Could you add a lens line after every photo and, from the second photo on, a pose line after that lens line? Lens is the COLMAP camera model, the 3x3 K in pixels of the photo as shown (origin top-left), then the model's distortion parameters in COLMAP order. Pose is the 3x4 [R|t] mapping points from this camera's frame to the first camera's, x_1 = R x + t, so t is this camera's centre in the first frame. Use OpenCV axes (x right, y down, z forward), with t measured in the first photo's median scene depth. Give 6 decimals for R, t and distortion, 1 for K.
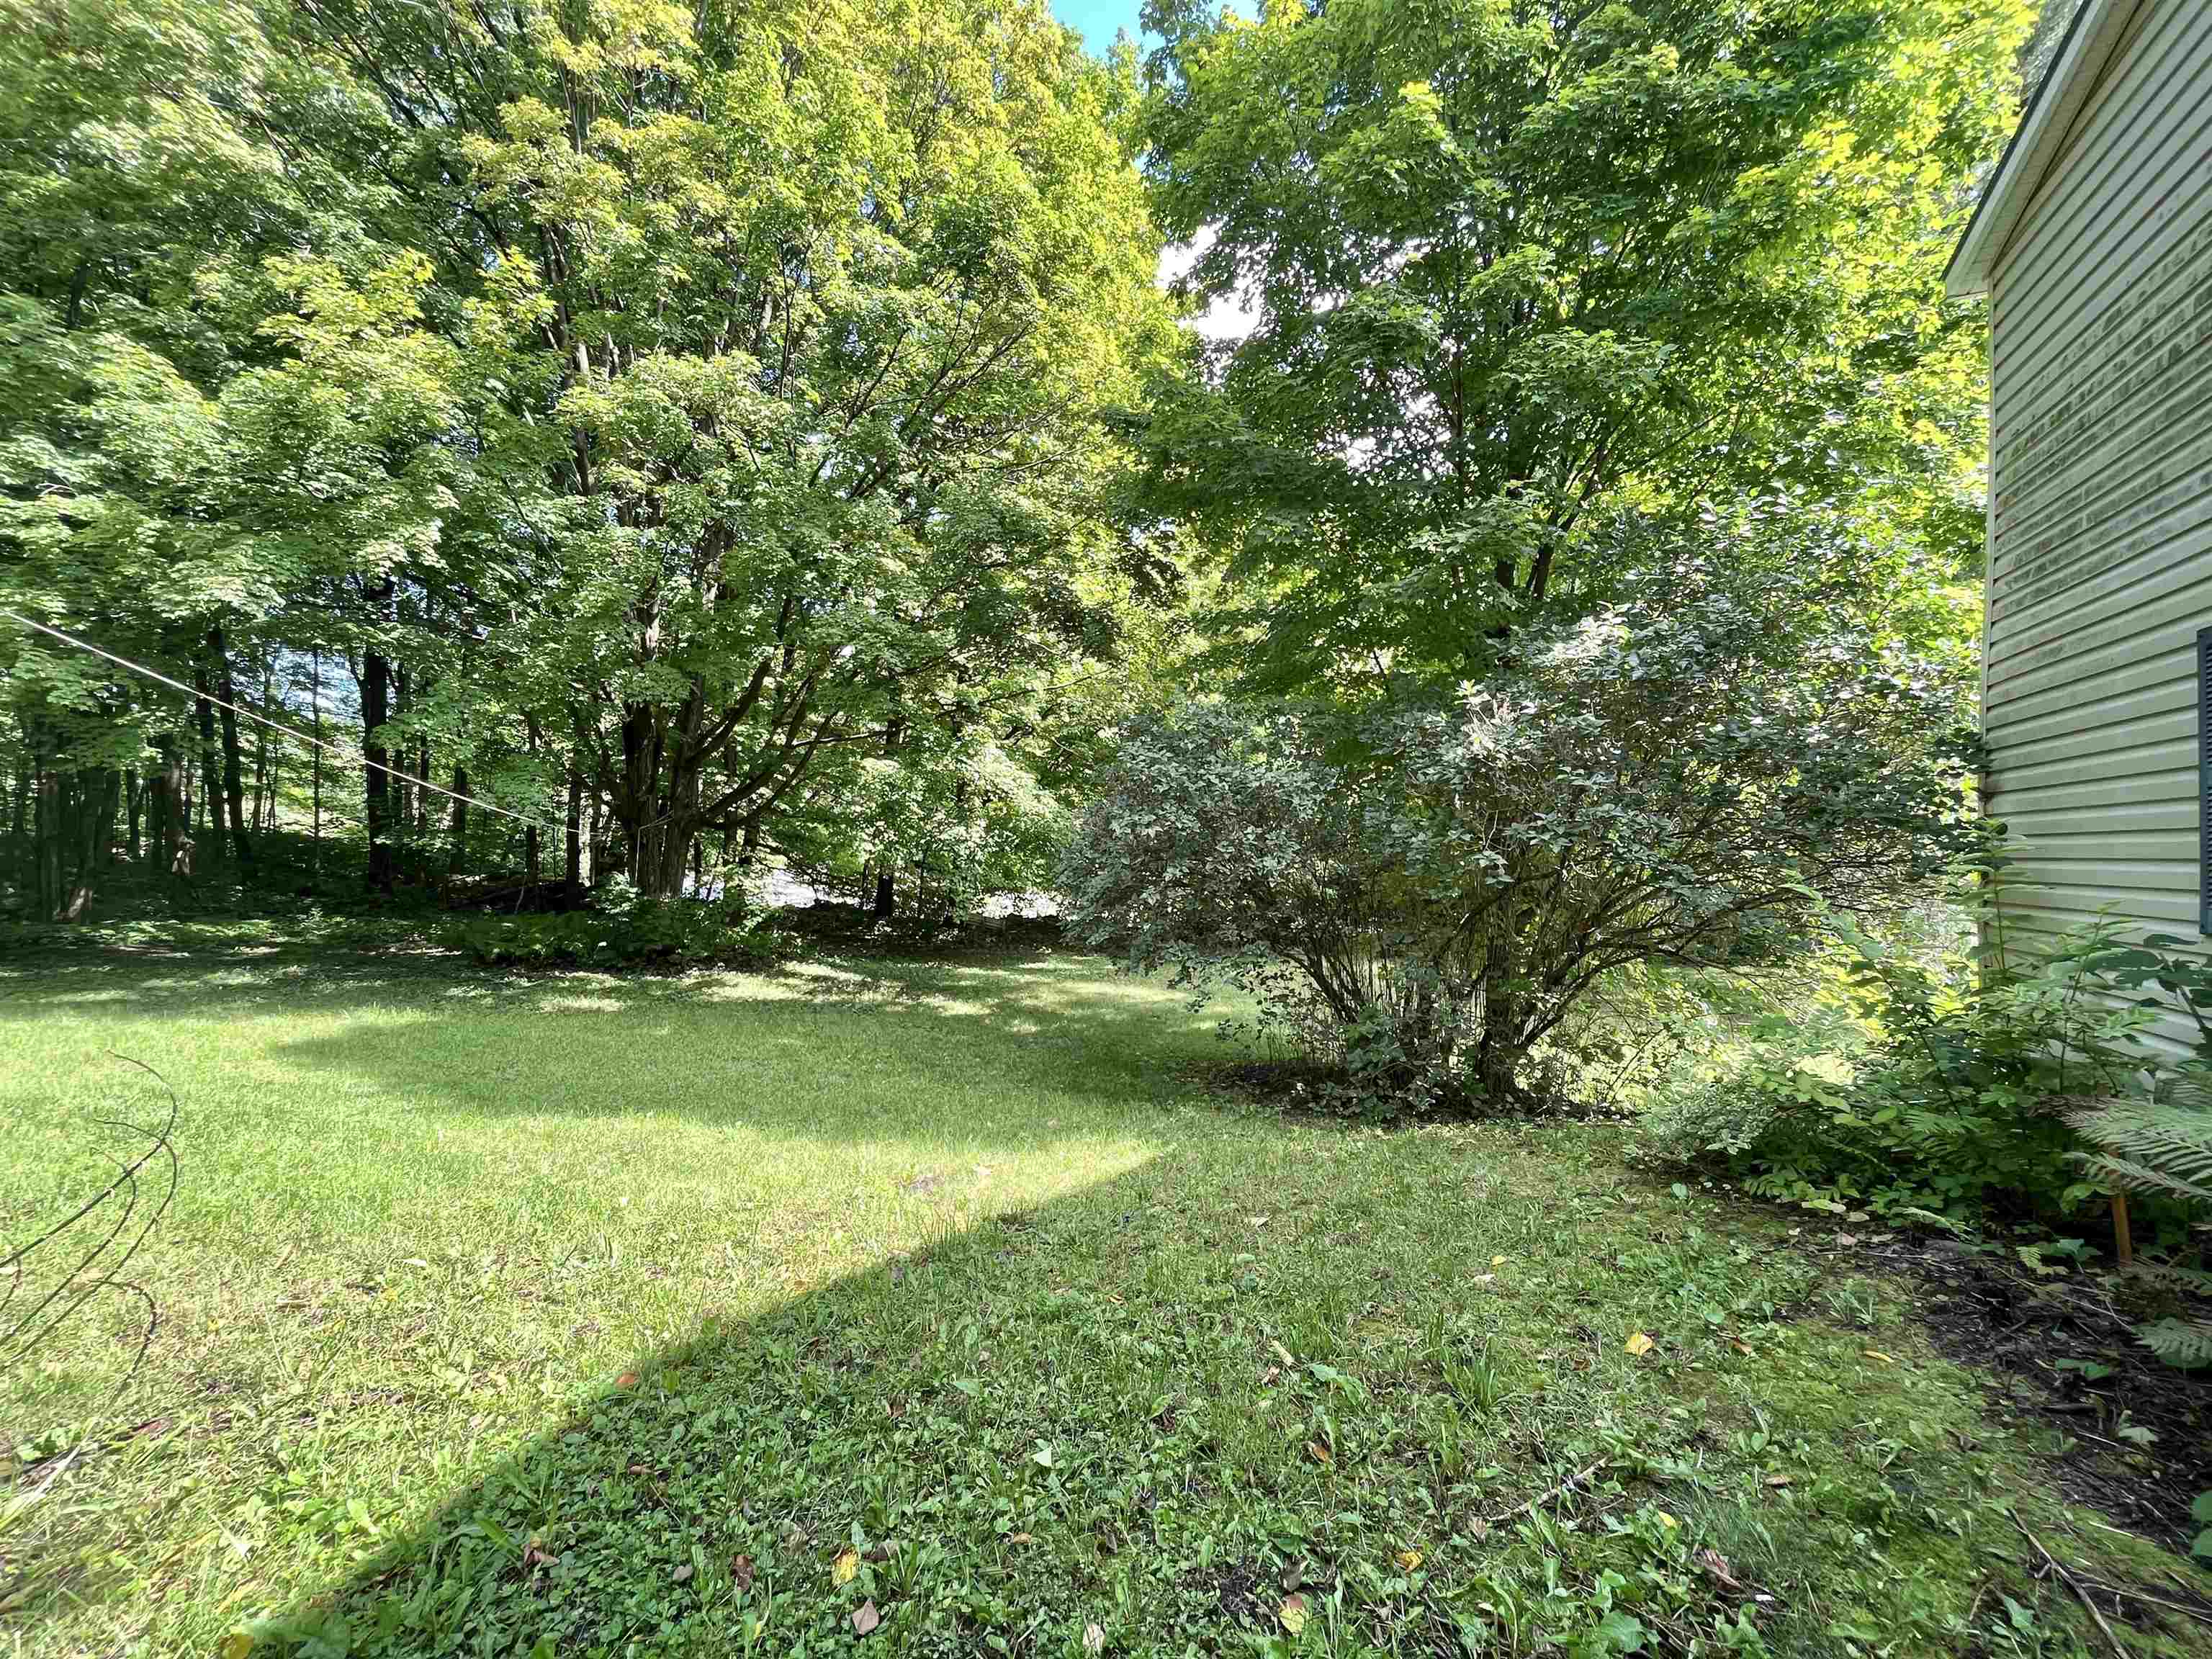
lens RADIAL K [[888.8, 0, 1106.6], [0, 888.8, 827.0], [0, 0, 1]] dist [-0.002023, -0.000551]
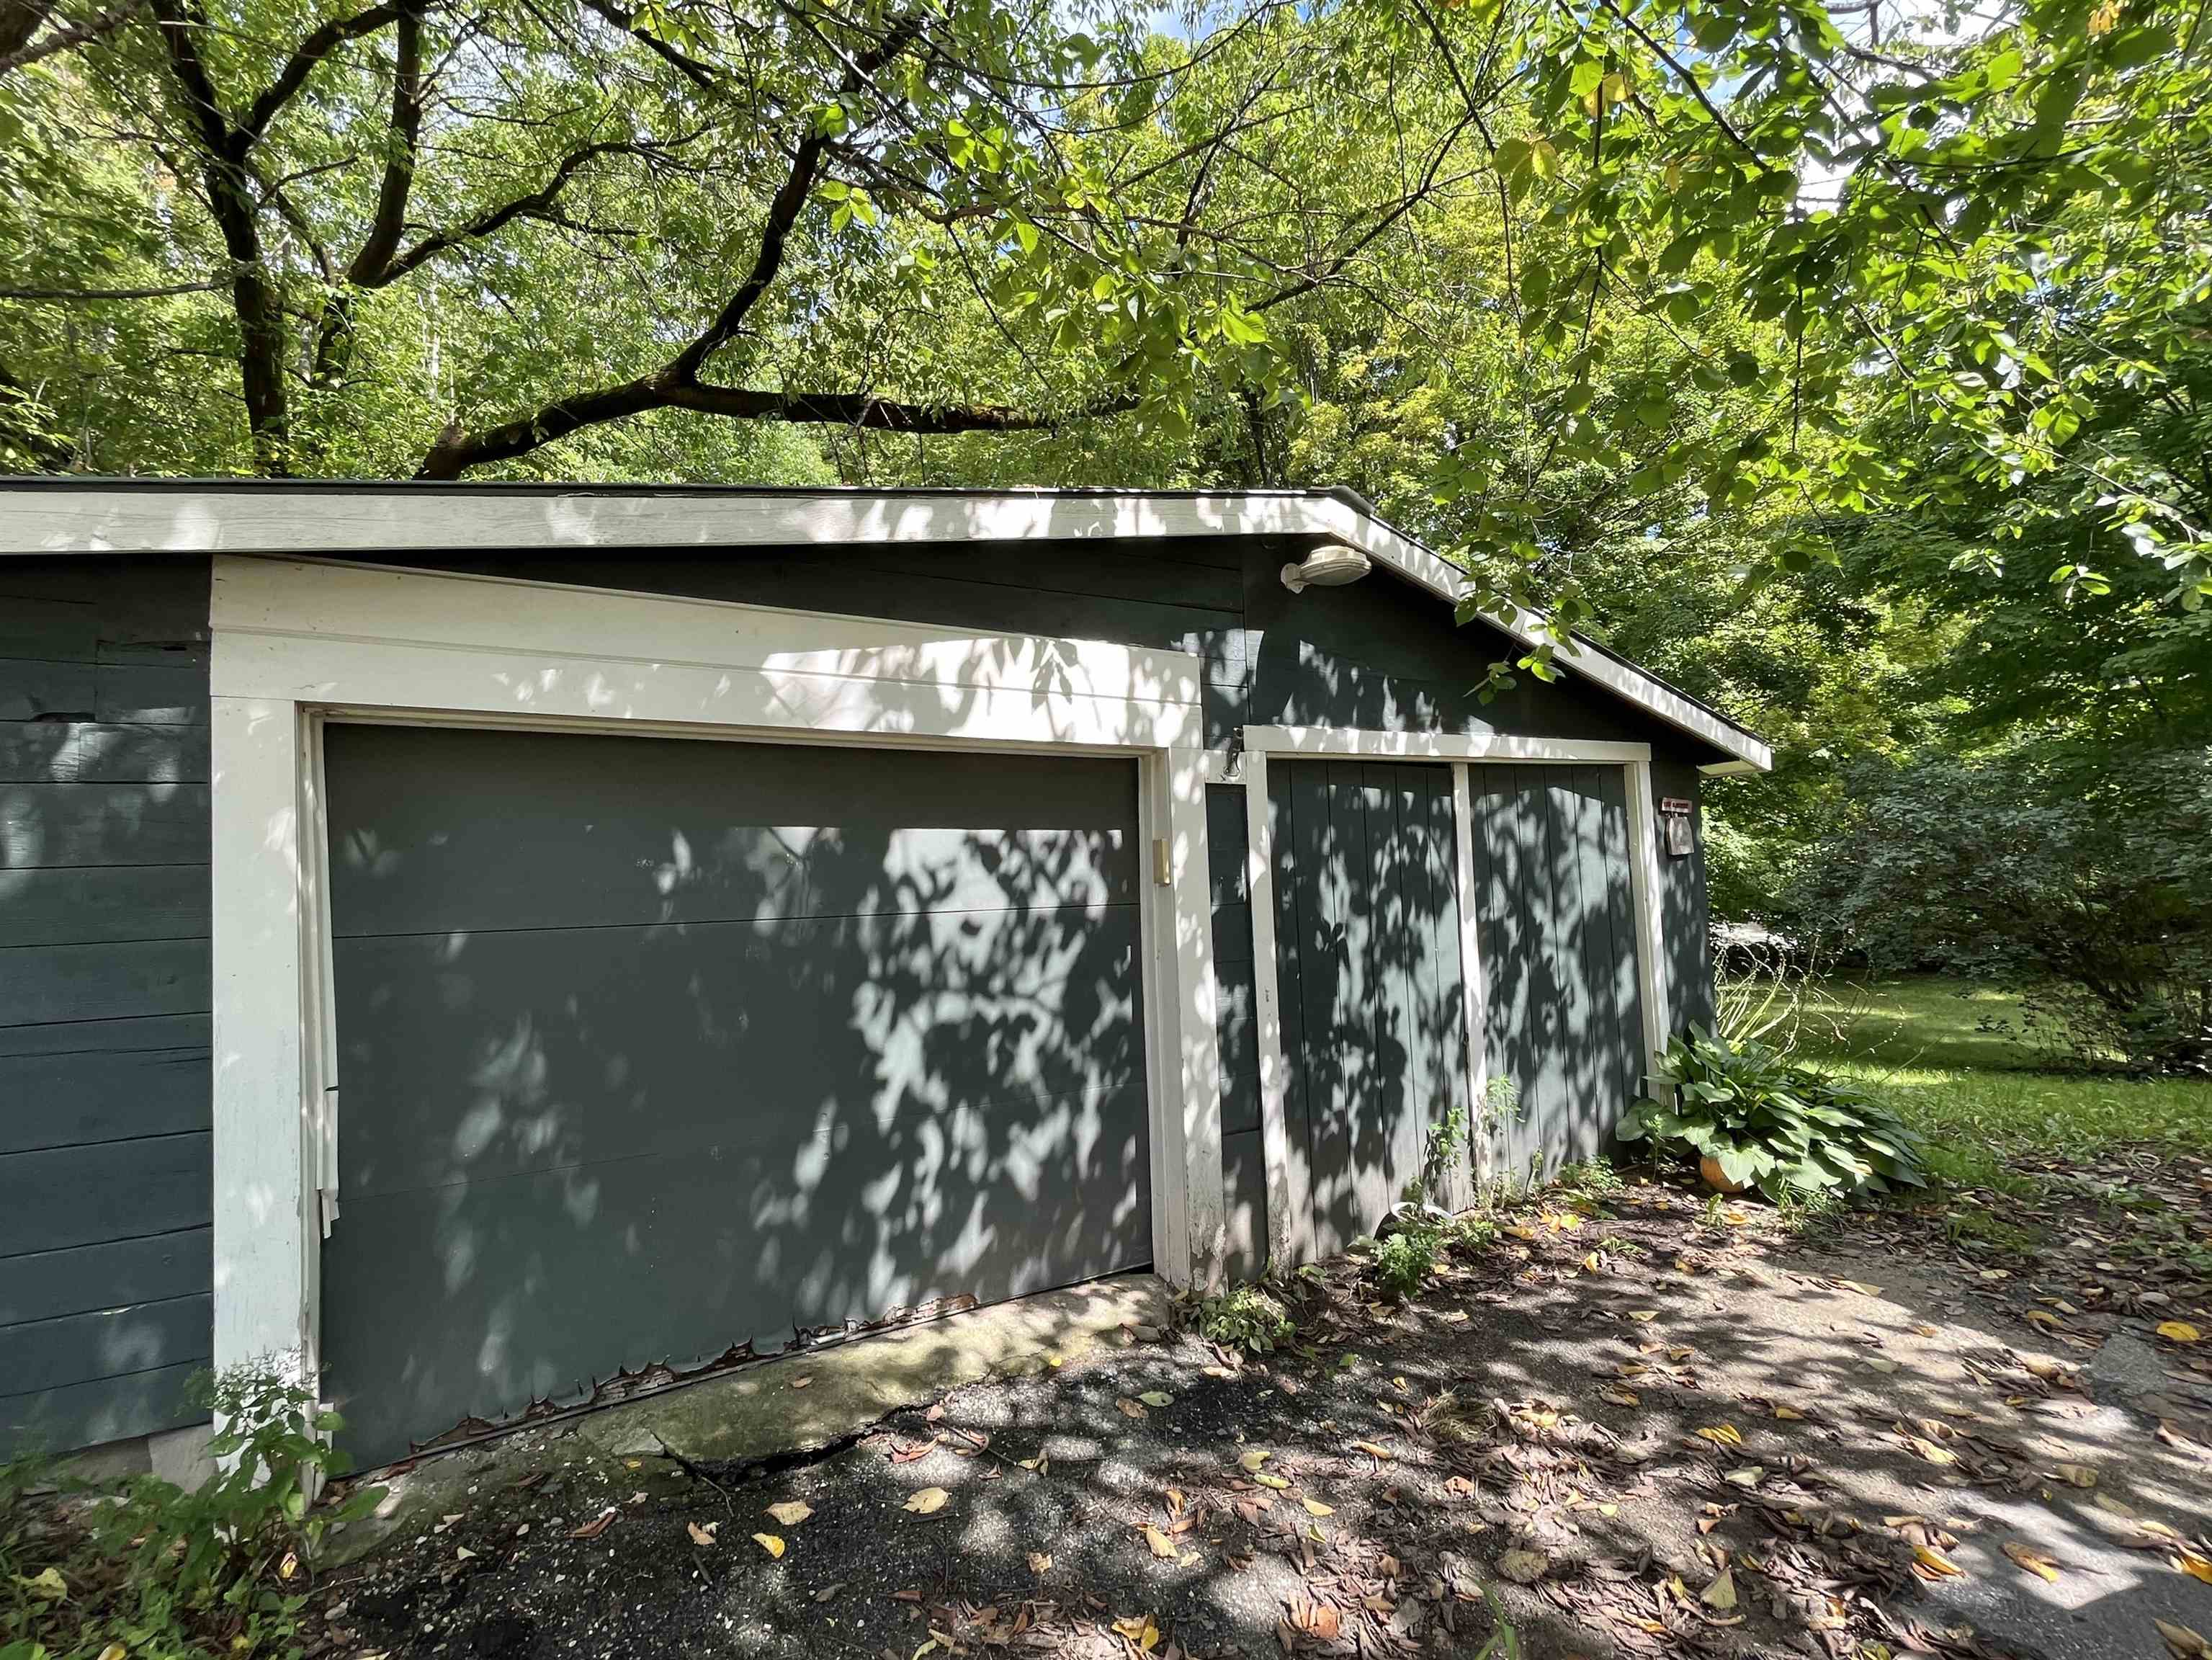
lens RADIAL K [[905.5, 0, 1108.2], [0, 905.5, 851.5], [0, 0, 1]] dist [-0.000902, -0.011350]
pose [[0.830910, -0.060402, -0.553119, -0.207358], [0.058177, 0.998073, -0.021597, -0.053921], [0.553357, -0.014233, 0.832822, -0.829577]]
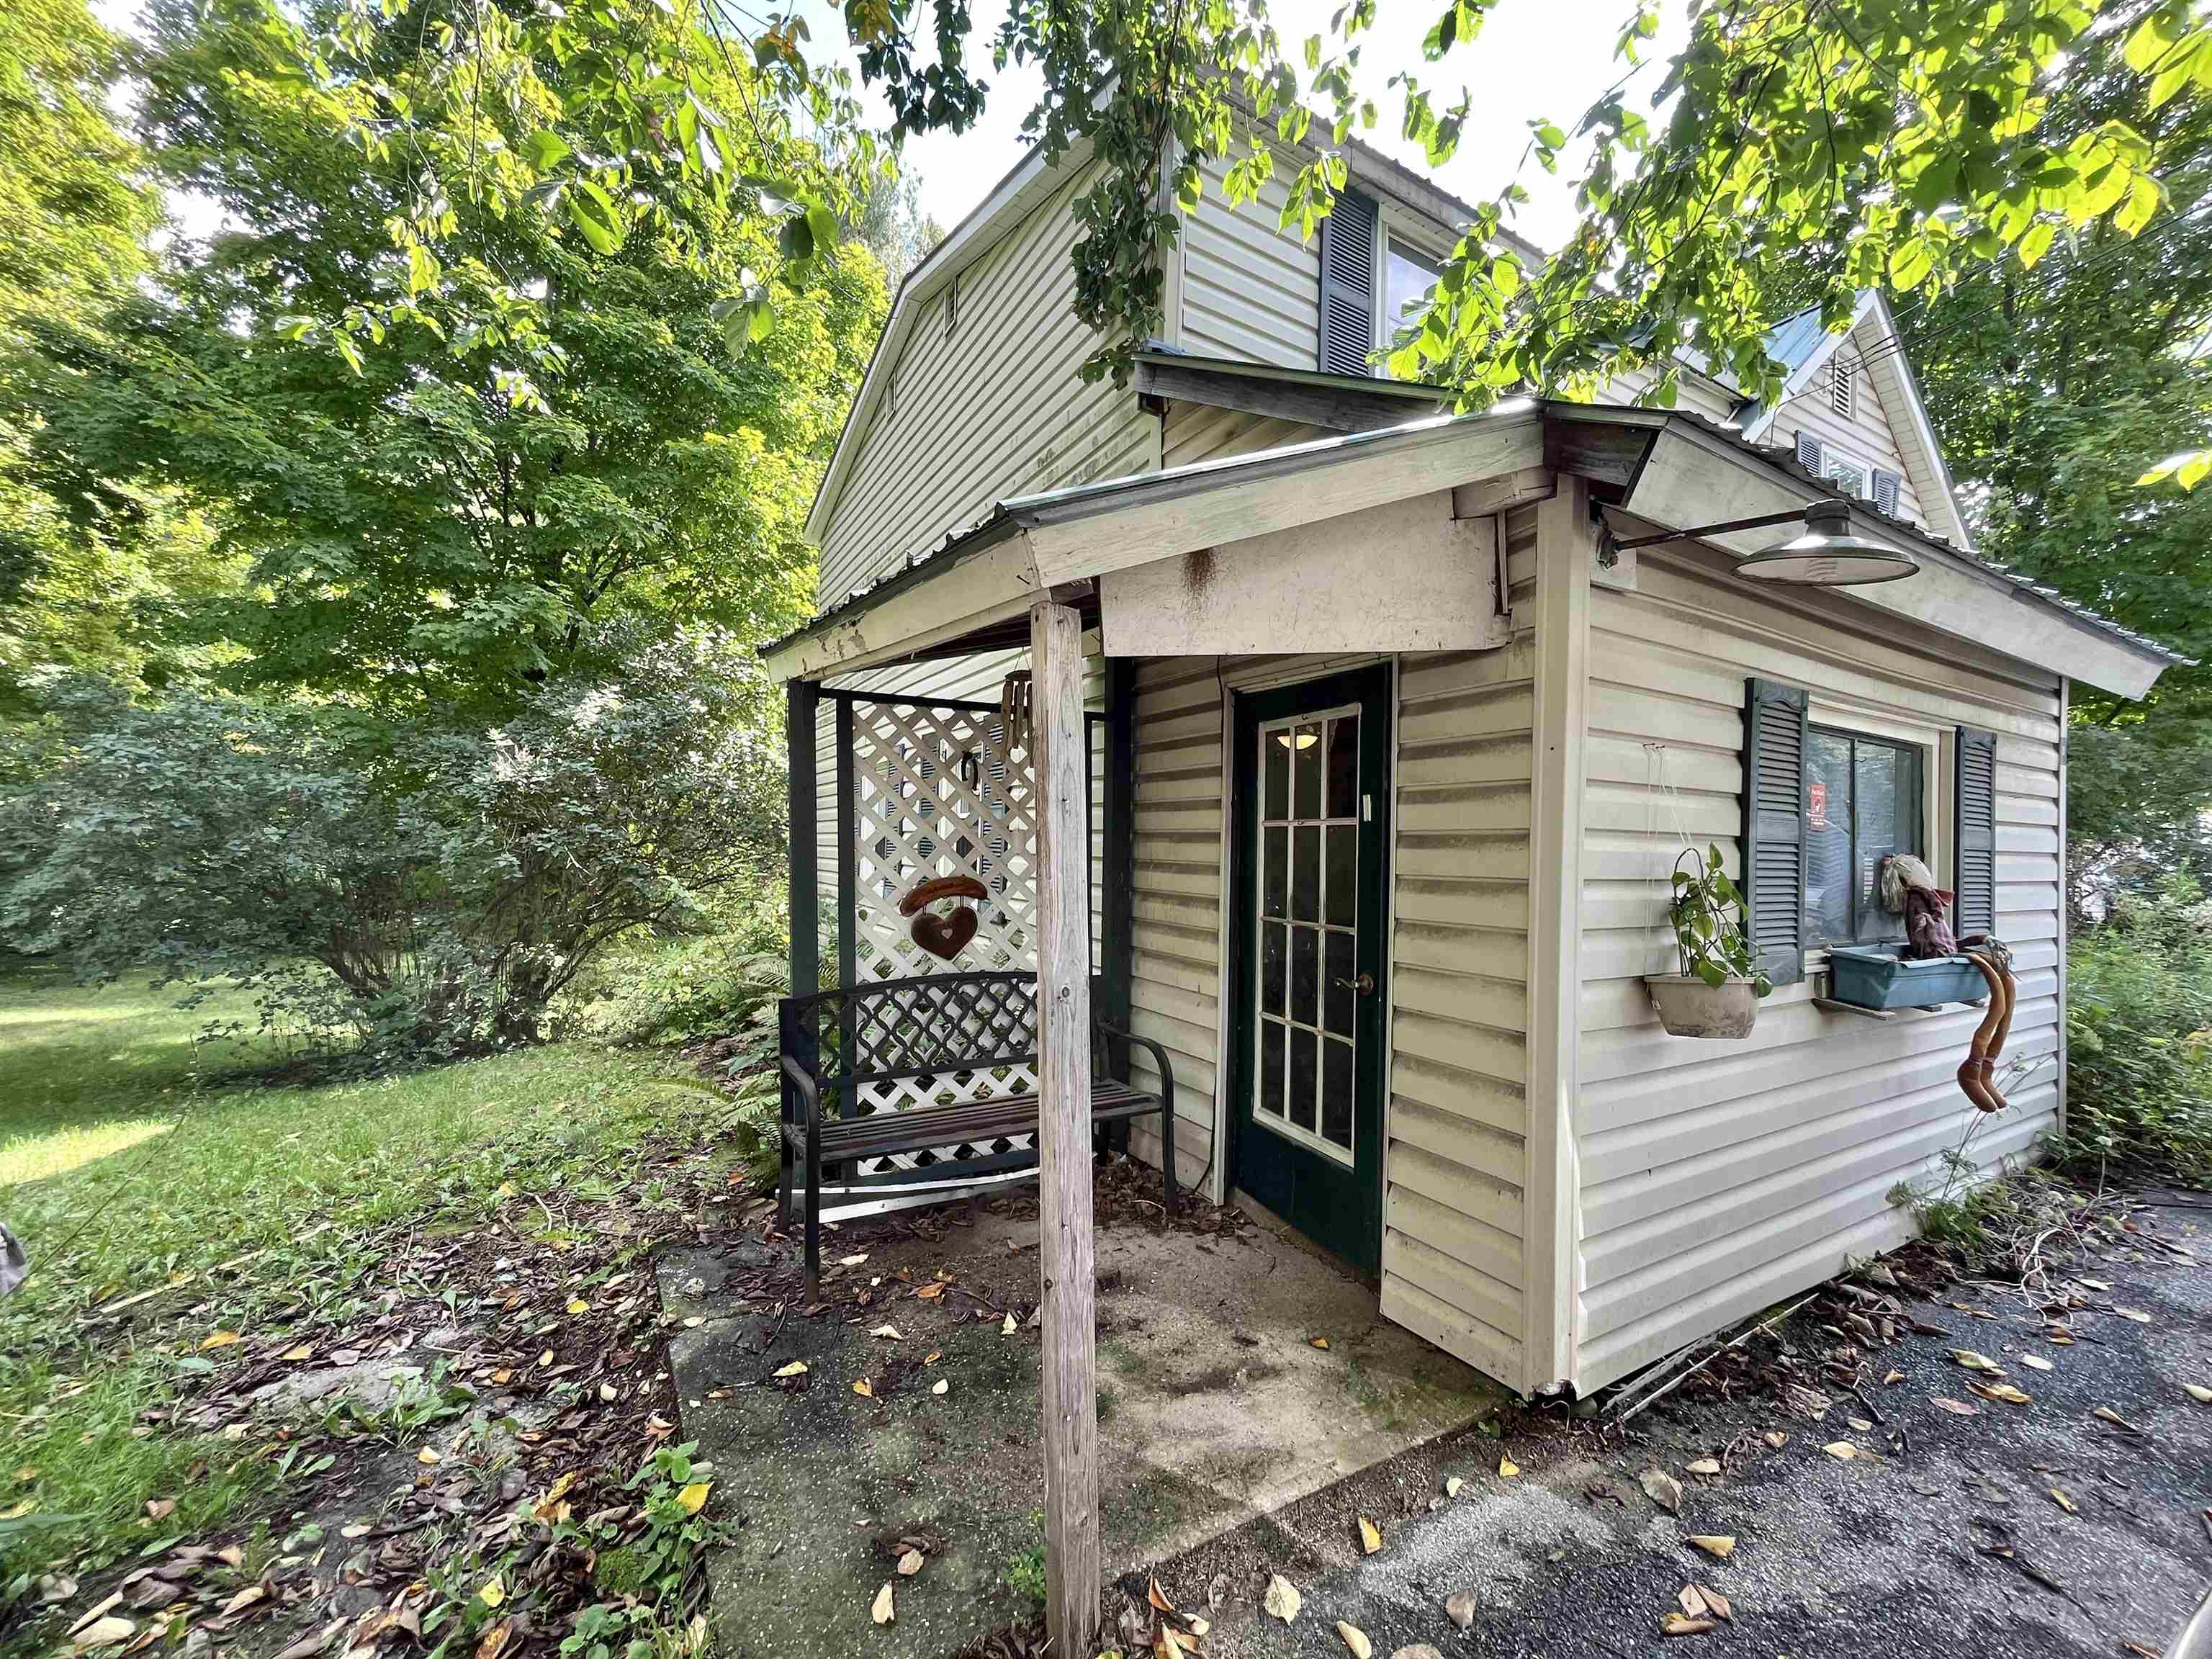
lens RADIAL K [[888.8, 0, 1106.6], [0, 888.8, 827.0], [0, 0, 1]] dist [-0.002023, -0.000551]
pose [[0.573403, 0.026058, 0.818859, -0.135373], [-0.041433, 0.999137, -0.002782, -0.037956], [-0.818225, -0.032333, 0.573988, -0.446185]]
